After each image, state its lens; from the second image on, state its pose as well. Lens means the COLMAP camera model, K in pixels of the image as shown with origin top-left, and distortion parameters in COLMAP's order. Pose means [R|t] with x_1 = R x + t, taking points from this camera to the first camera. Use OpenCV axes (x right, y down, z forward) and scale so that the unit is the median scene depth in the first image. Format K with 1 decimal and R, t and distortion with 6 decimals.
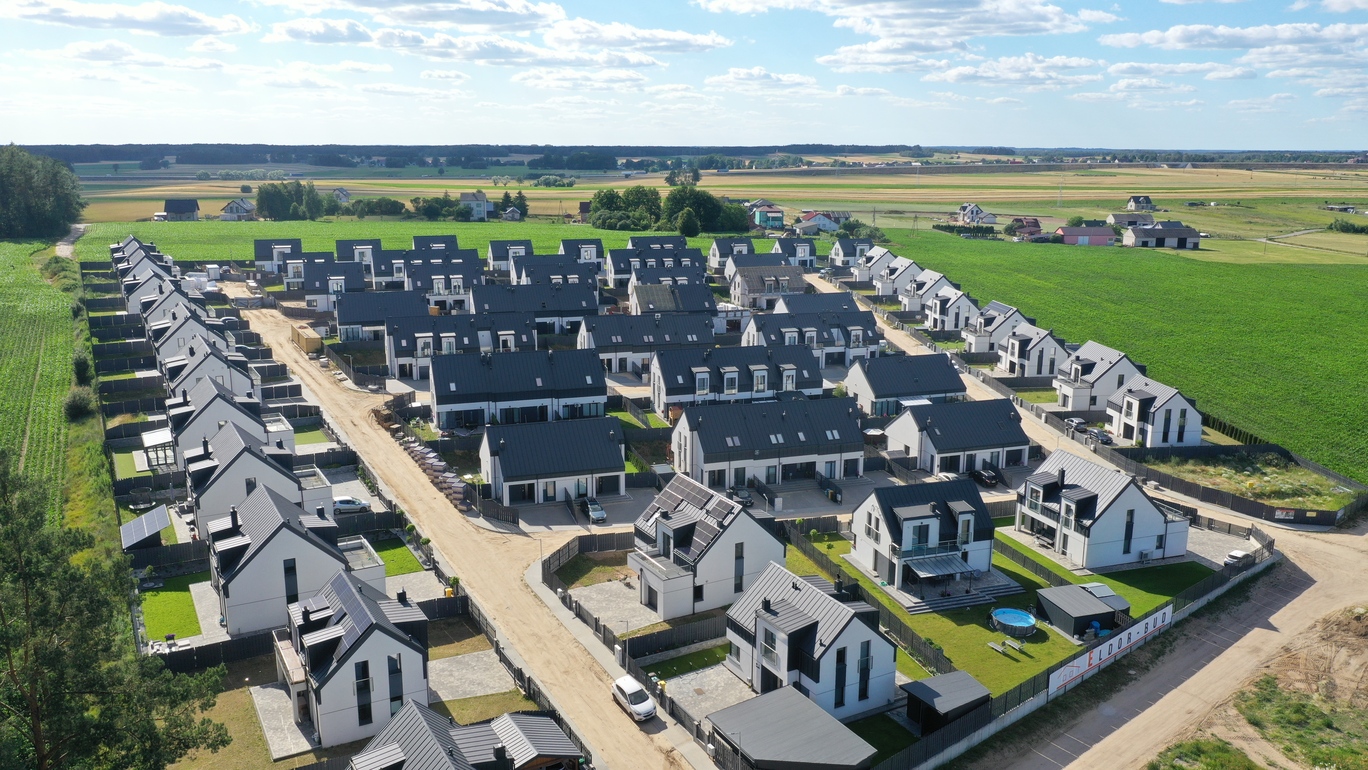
lens RADIAL K [[1078.8, 0, 688.0], [0, 1078.8, 383.7], [0, 0, 1]] dist [0.000590, -0.003818]
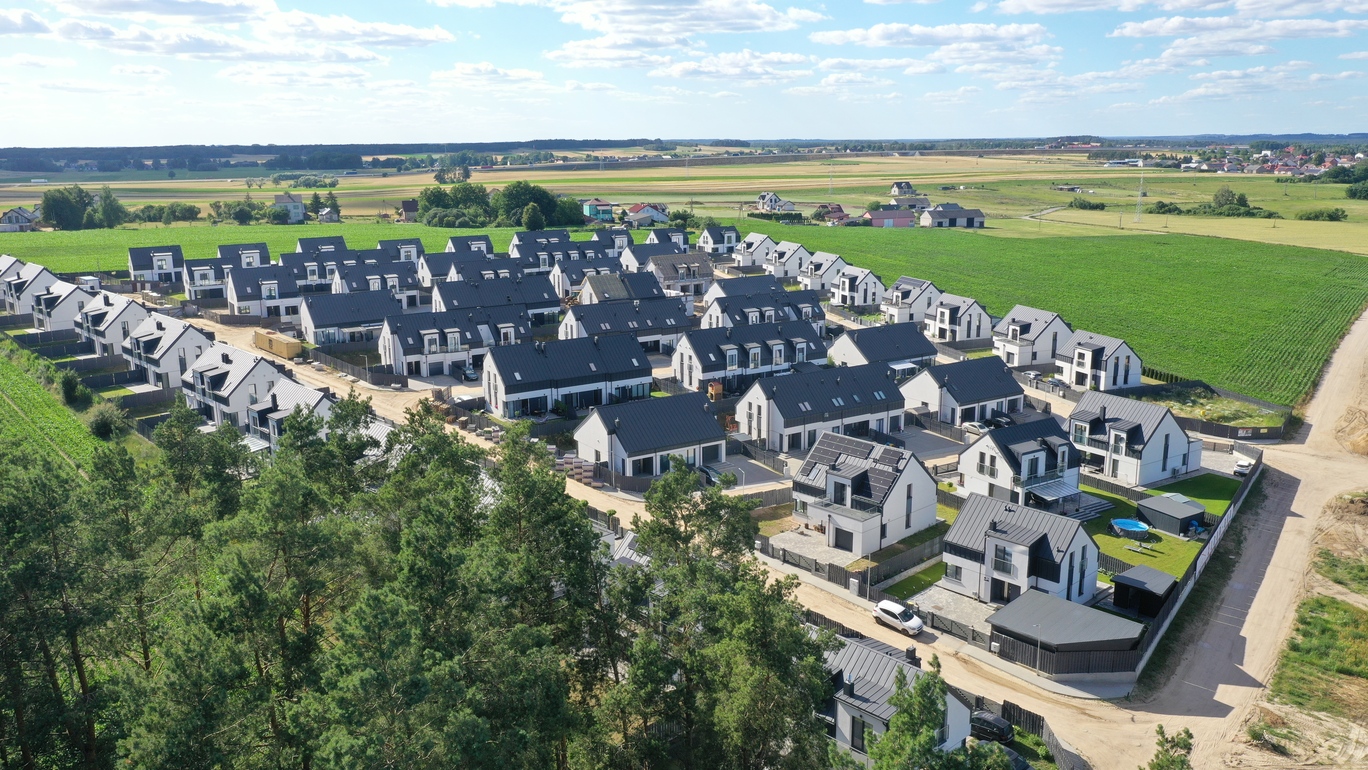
lens RADIAL K [[1078.8, 0, 688.3], [0, 1078.8, 378.3], [0, 0, 1]] dist [0.000590, -0.003818]
pose [[0.970537, -0.066072, 0.231718, -0.268100], [0.066187, 0.997781, 0.007285, 0.007248], [-0.231685, 0.008267, 0.972756, -0.034958]]
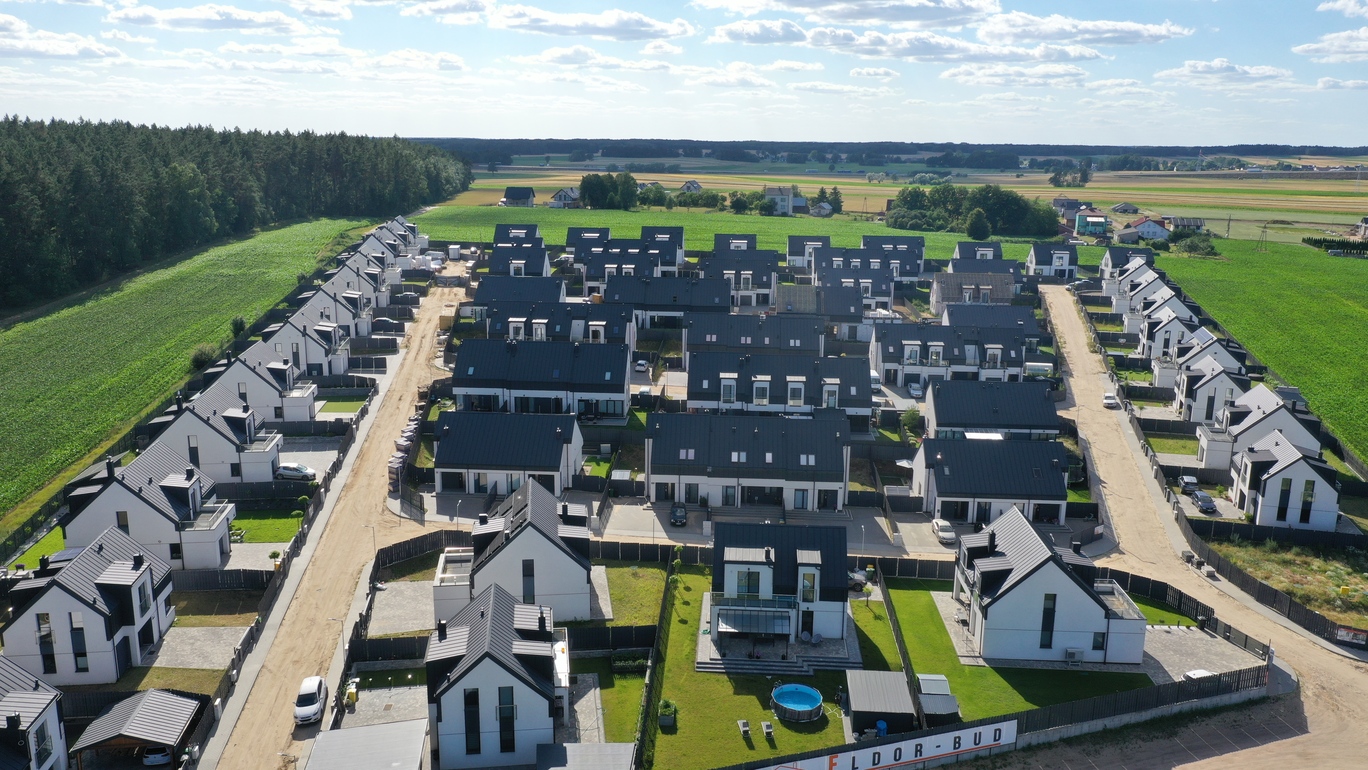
lens RADIAL K [[1078.8, 0, 684.4], [0, 1078.8, 394.4], [0, 0, 1]] dist [0.000590, -0.003818]
pose [[0.927495, 0.092375, -0.362243, 0.302507], [-0.088239, 0.995706, 0.027984, -0.018793], [0.363273, 0.006009, 0.931663, 0.116413]]
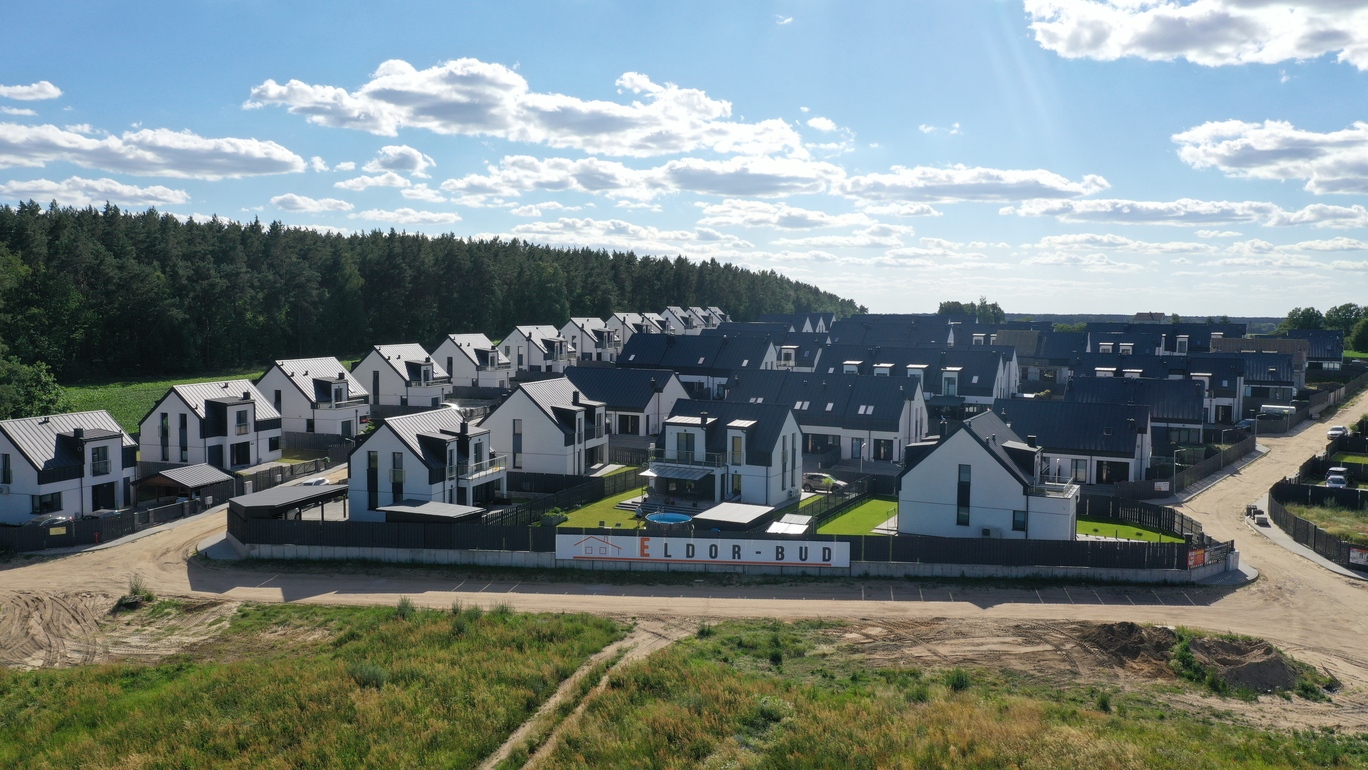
lens RADIAL K [[1078.8, 0, 680.7], [0, 1078.8, 389.7], [0, 0, 1]] dist [0.000590, -0.003818]
pose [[0.701754, 0.053070, -0.710440, 0.562734], [-0.162346, 0.982897, -0.086938, 0.113763], [0.693675, 0.176346, 0.698367, 0.223300]]
